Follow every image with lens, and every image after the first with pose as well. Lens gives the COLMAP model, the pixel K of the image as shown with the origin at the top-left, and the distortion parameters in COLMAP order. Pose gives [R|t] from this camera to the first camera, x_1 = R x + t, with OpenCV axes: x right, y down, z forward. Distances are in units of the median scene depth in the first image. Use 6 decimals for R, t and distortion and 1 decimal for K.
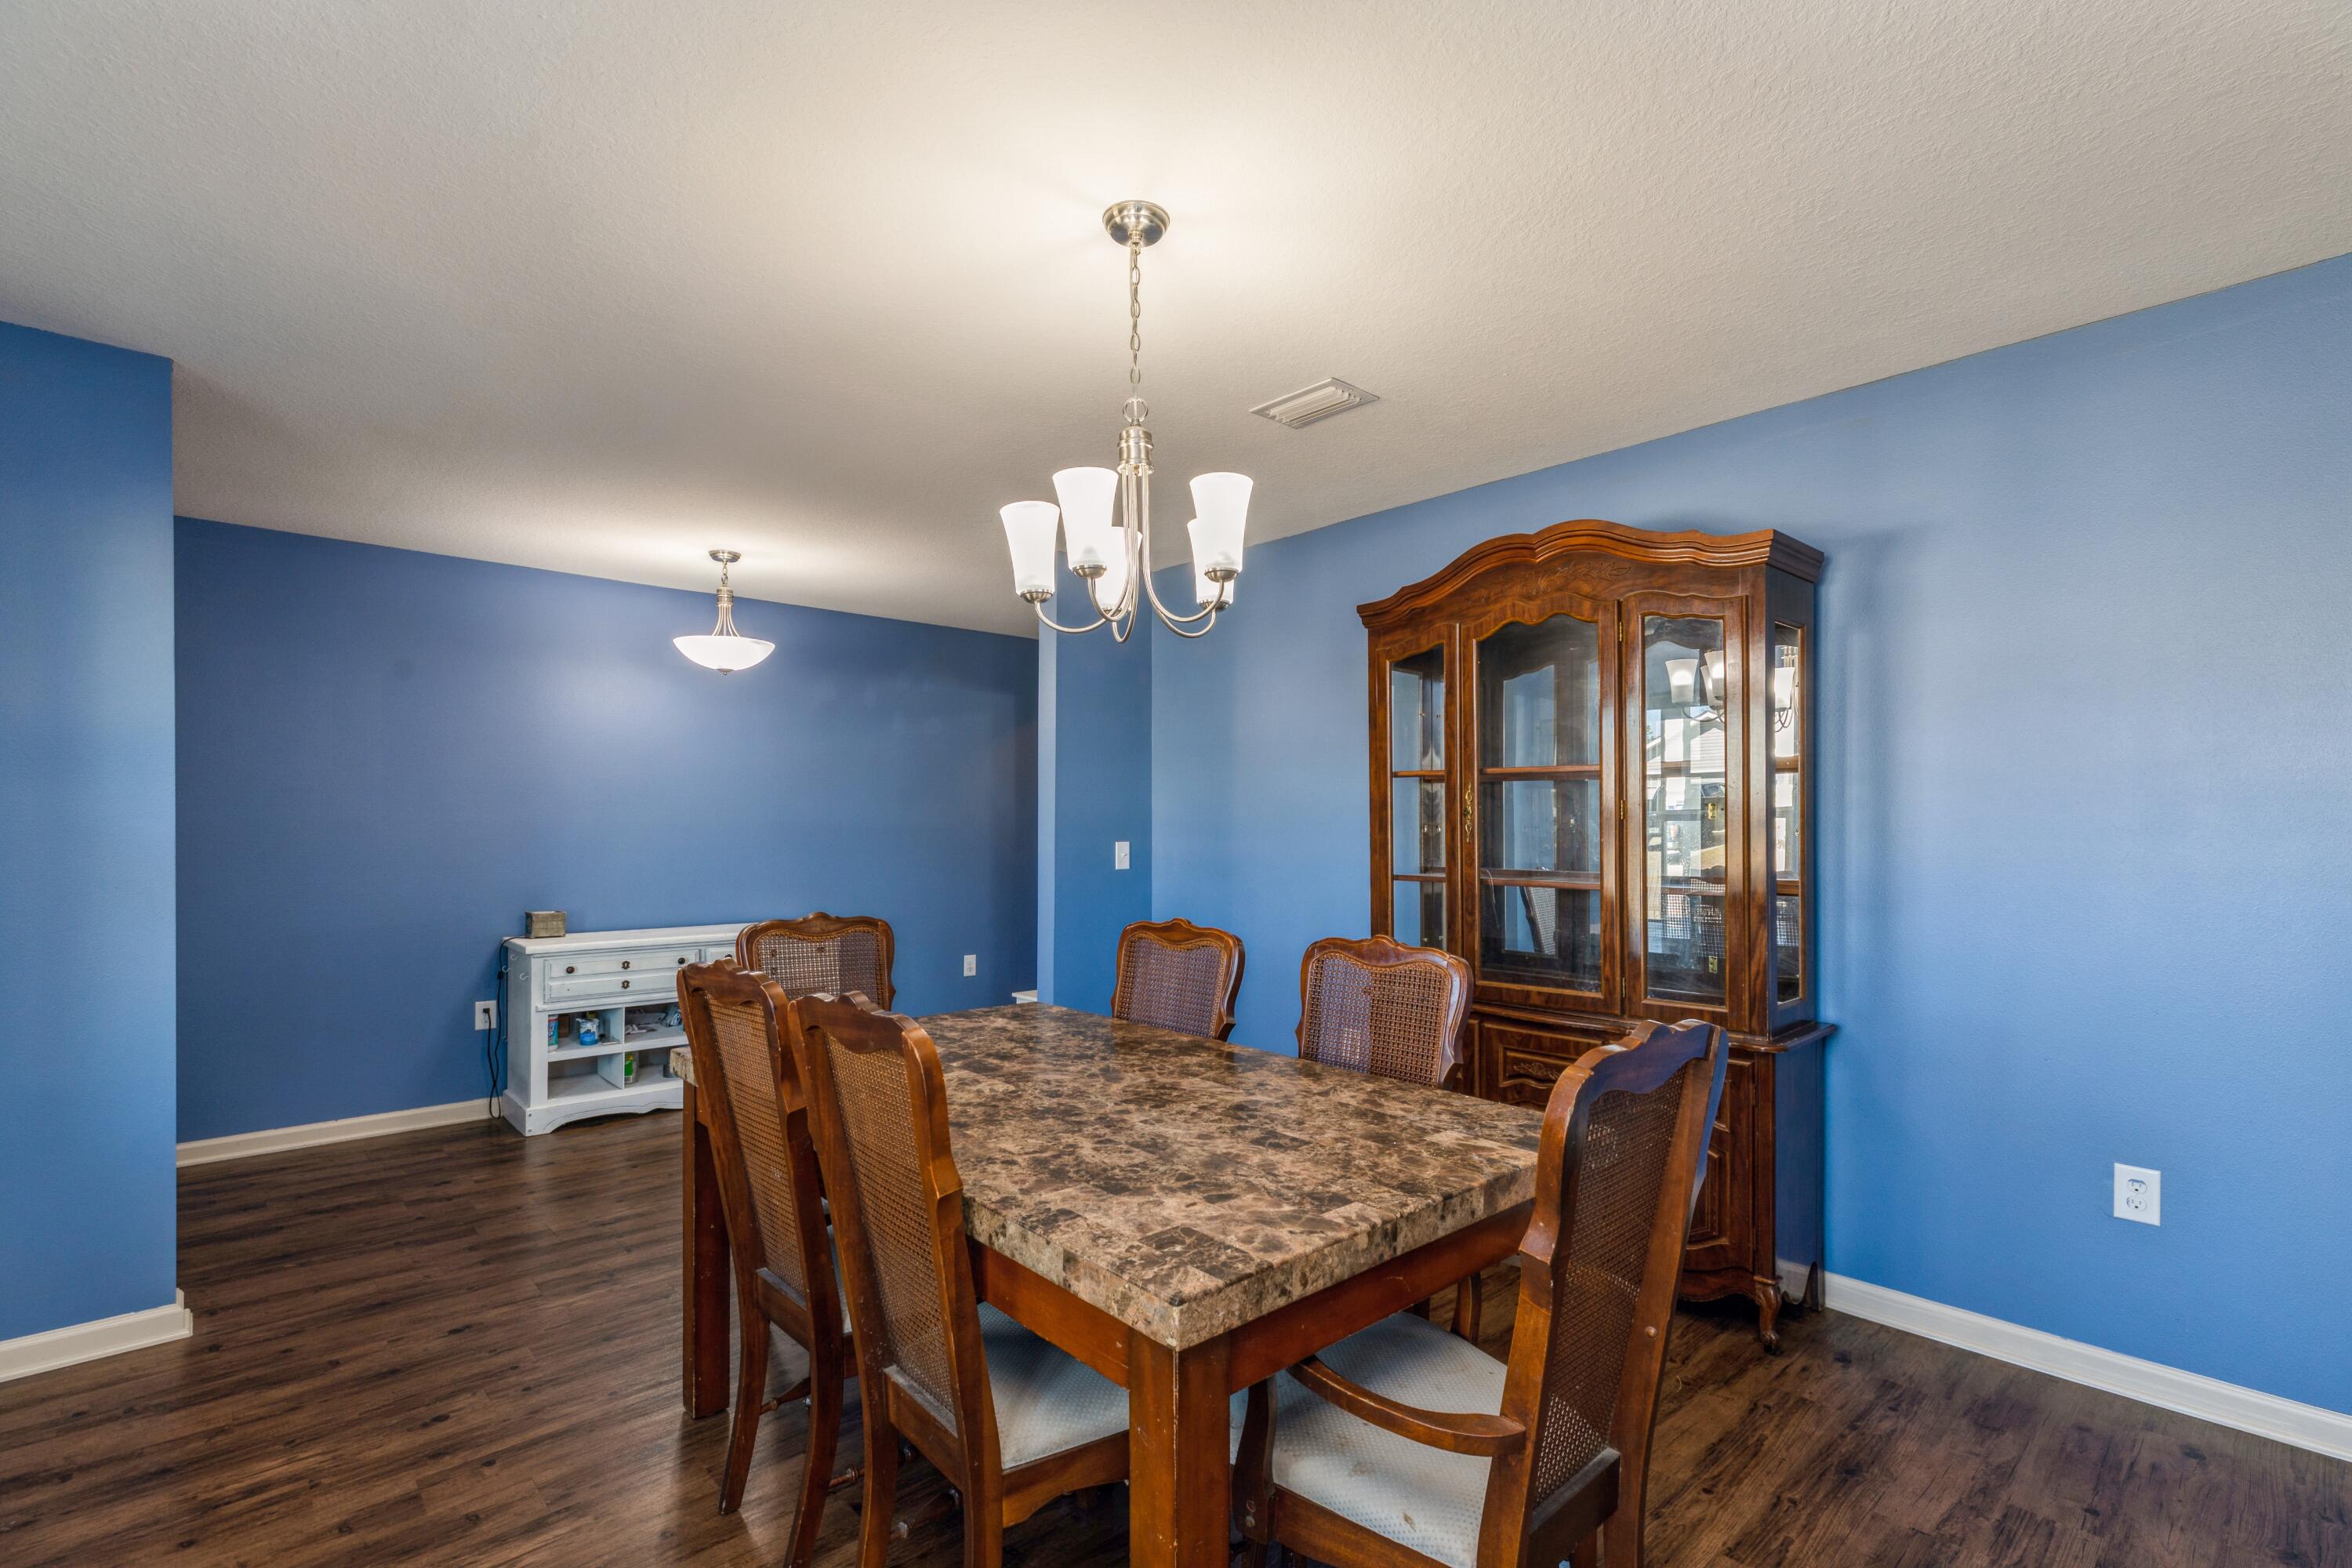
lens RADIAL K [[1075.7, 0, 1173.4], [0, 1075.7, 802.2], [0, 0, 1]] dist [0.002075, 0.000204]
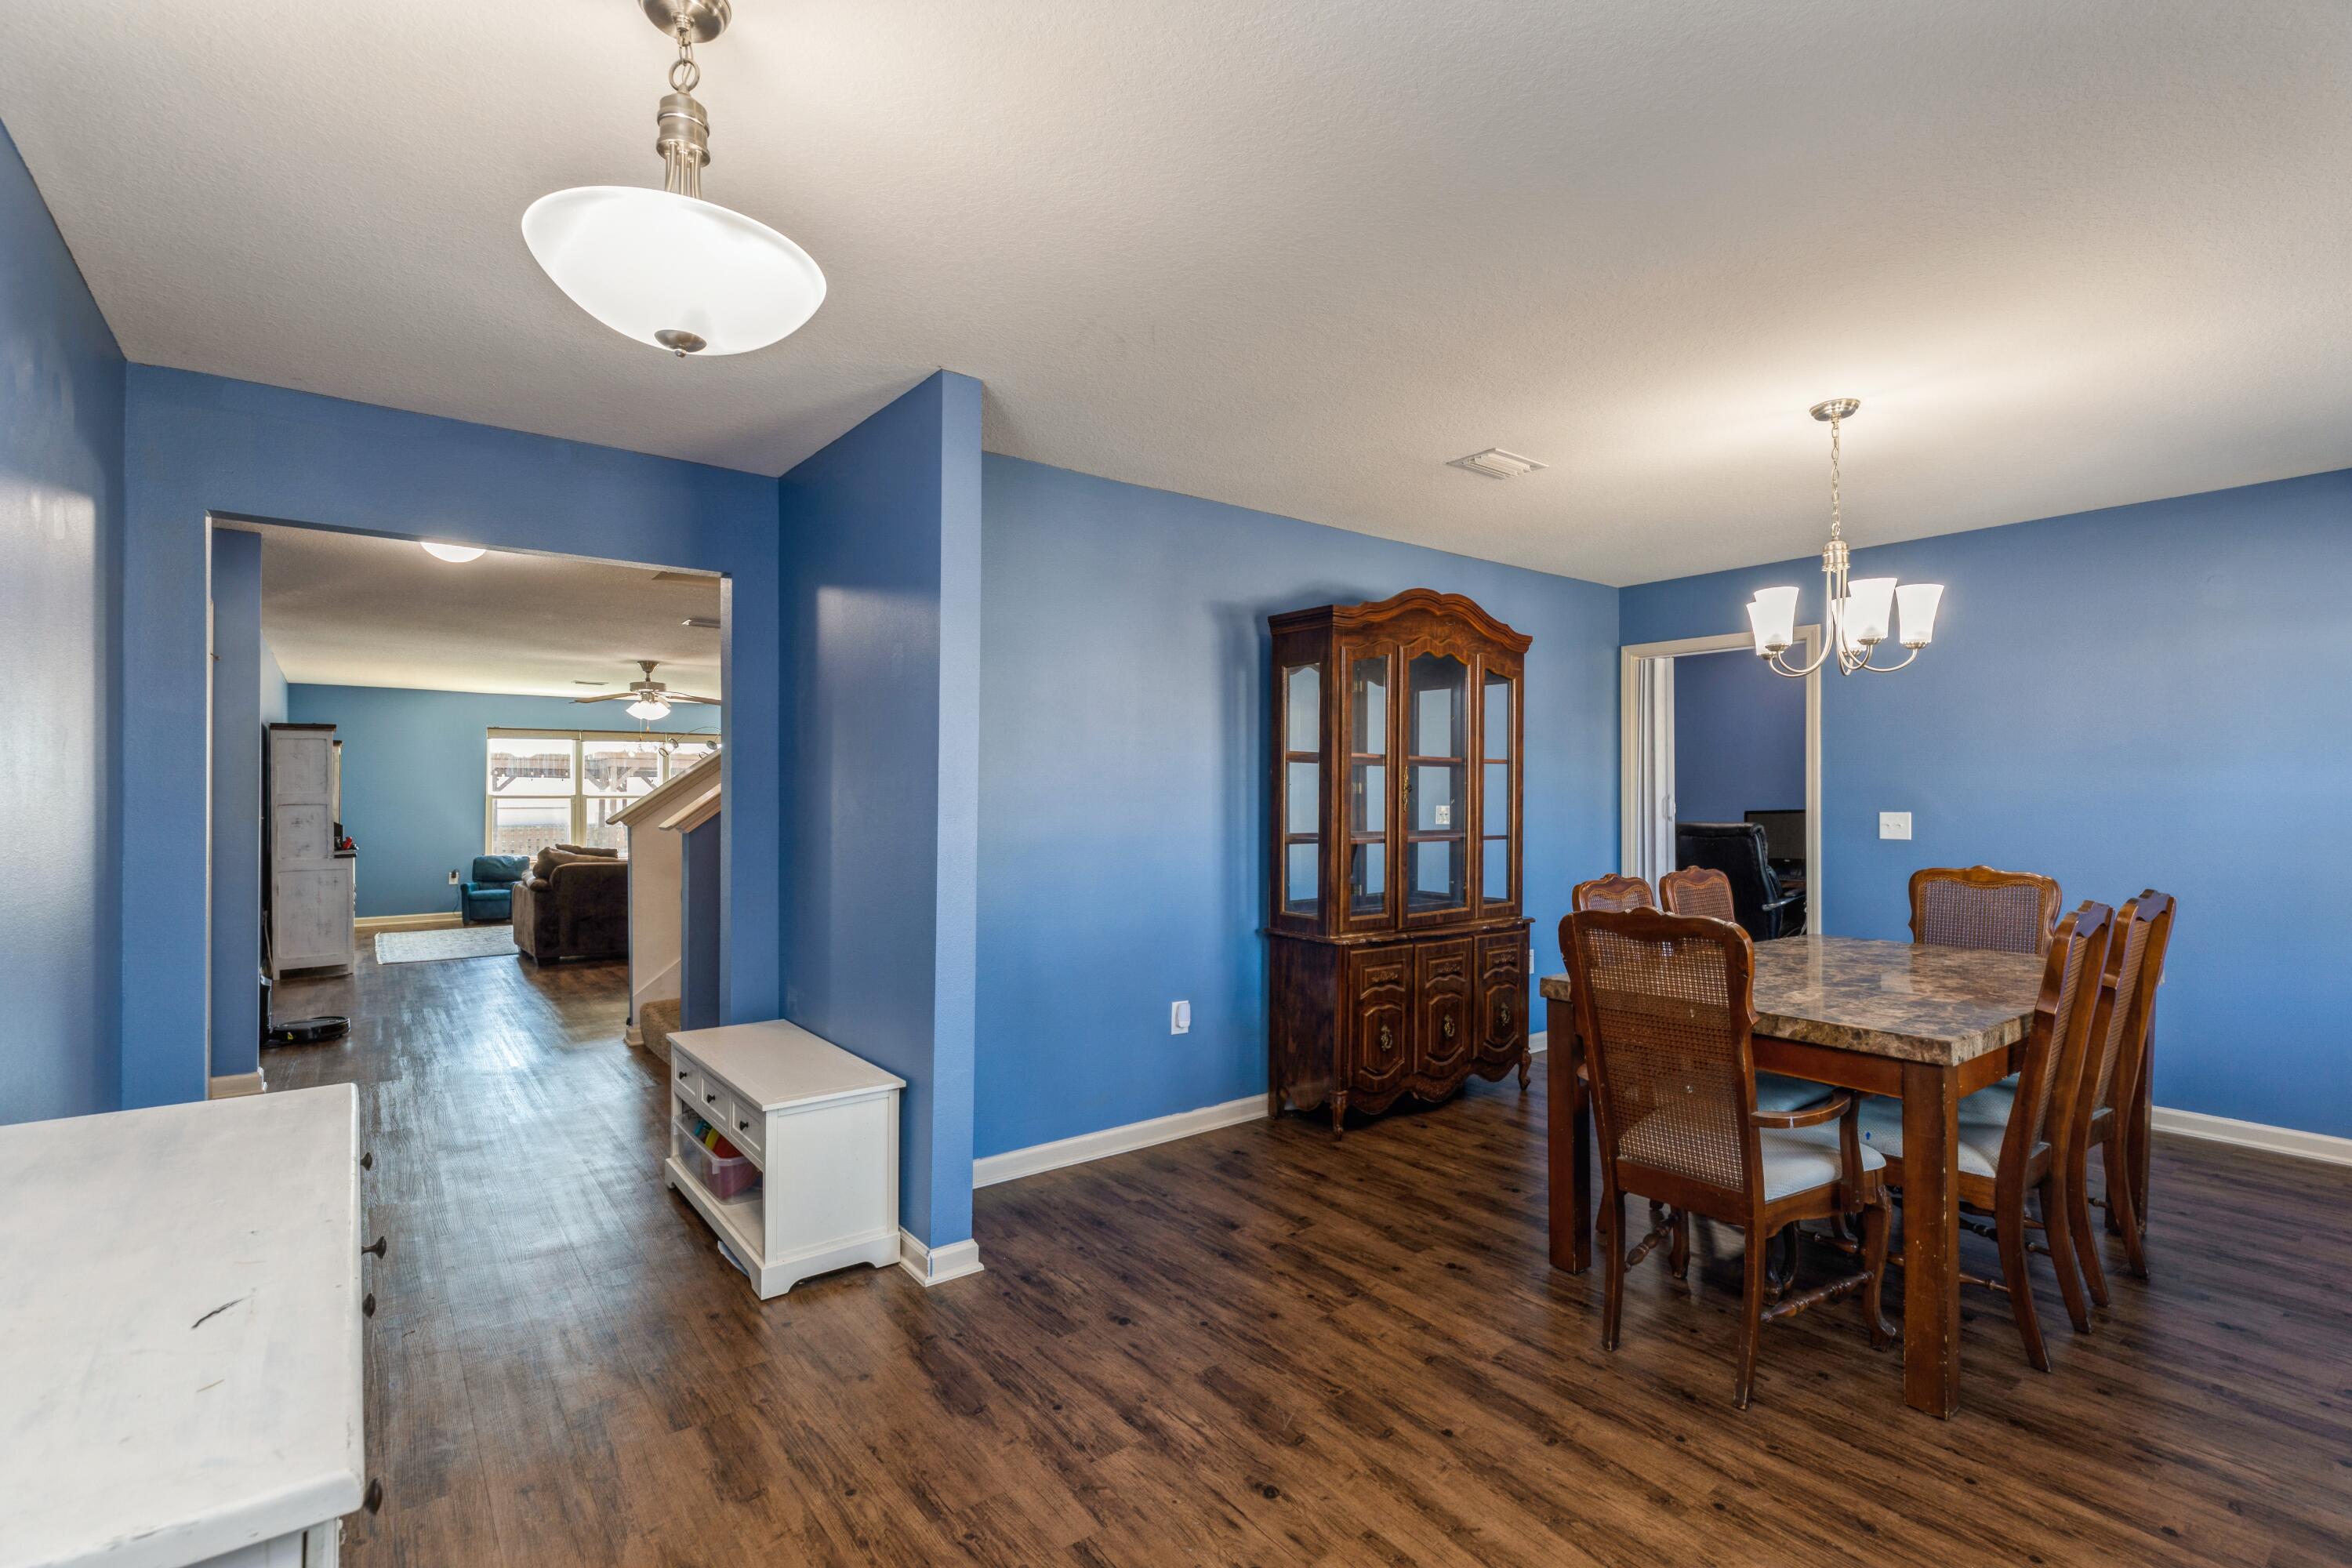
lens RADIAL K [[1075.7, 0, 1170.8], [0, 1075.7, 781.4], [0, 0, 1]] dist [0.002075, 0.000204]
pose [[0.086448, 0.010560, 0.996200, -1.098985], [-0.006106, 0.999931, -0.010069, 0.016635], [-0.996238, -0.005212, 0.086507, 1.205930]]
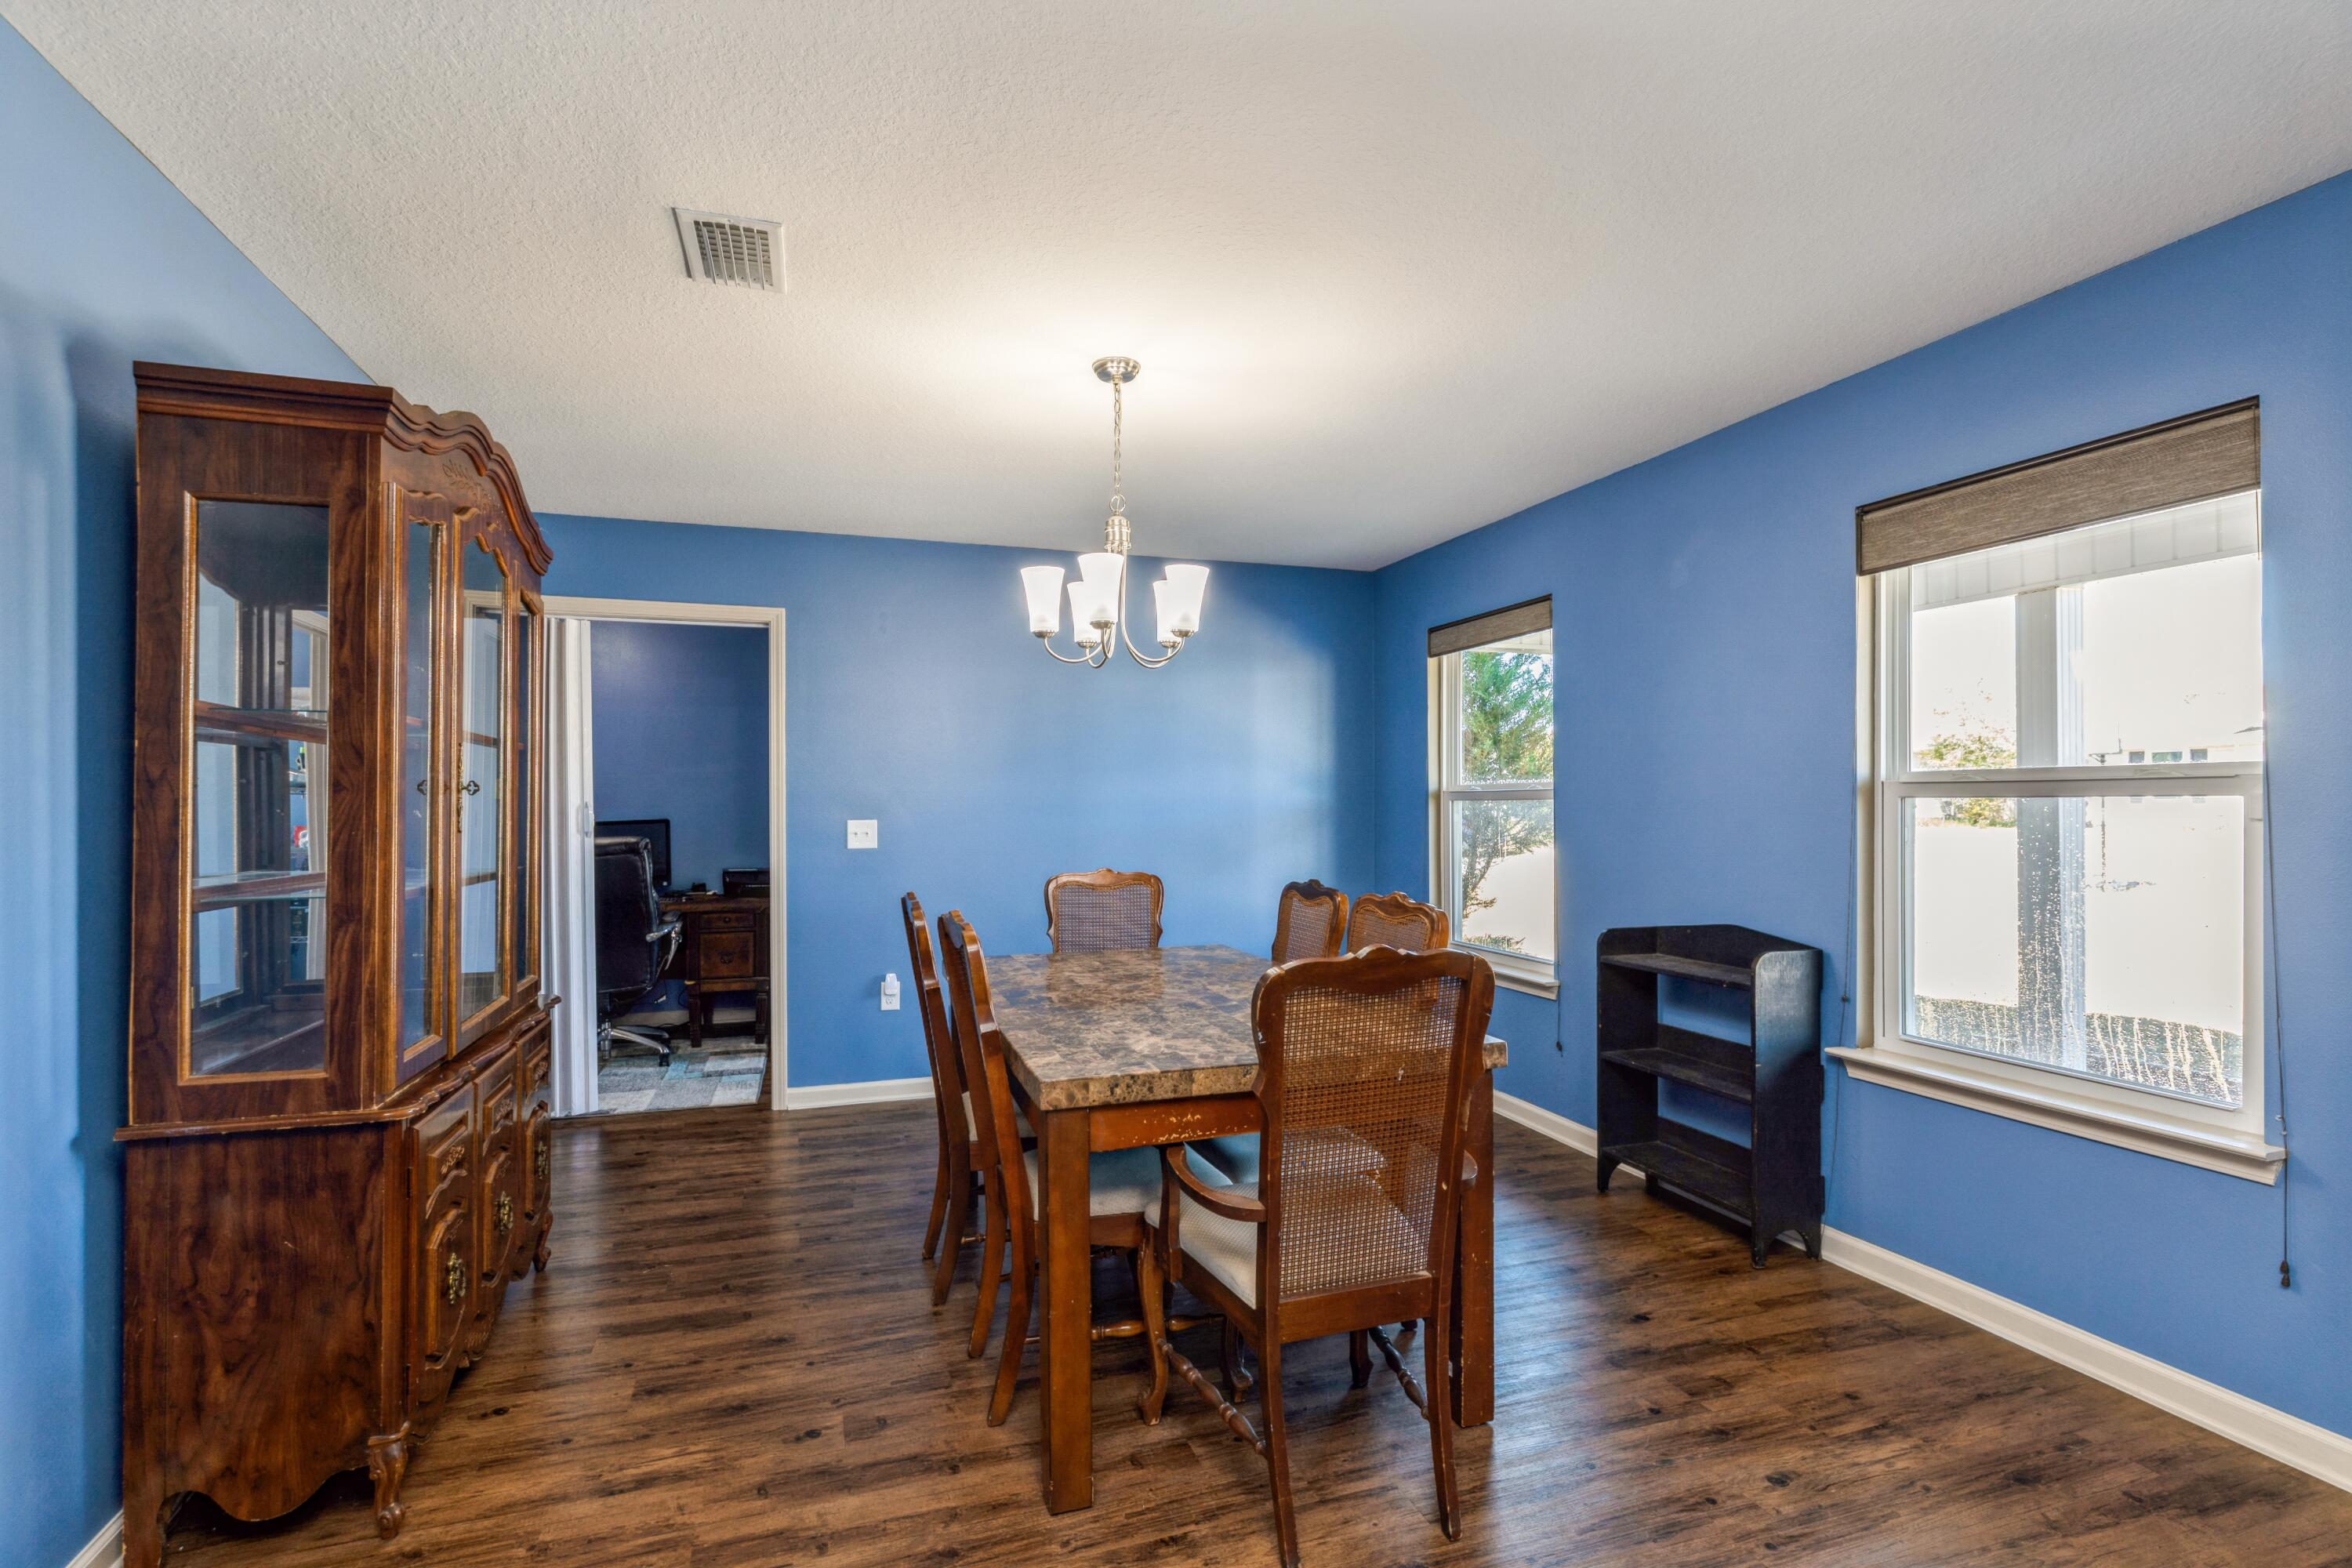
lens RADIAL K [[1116.1, 0, 1177.1], [0, 1116.1, 791.0], [0, 0, 1]] dist [-0.000384, -0.000074]
pose [[-0.911224, 0.007300, 0.411846, -0.448737], [0.002711, 0.999928, -0.011727, 0.019646], [-0.411902, -0.009569, -0.911178, 1.518651]]
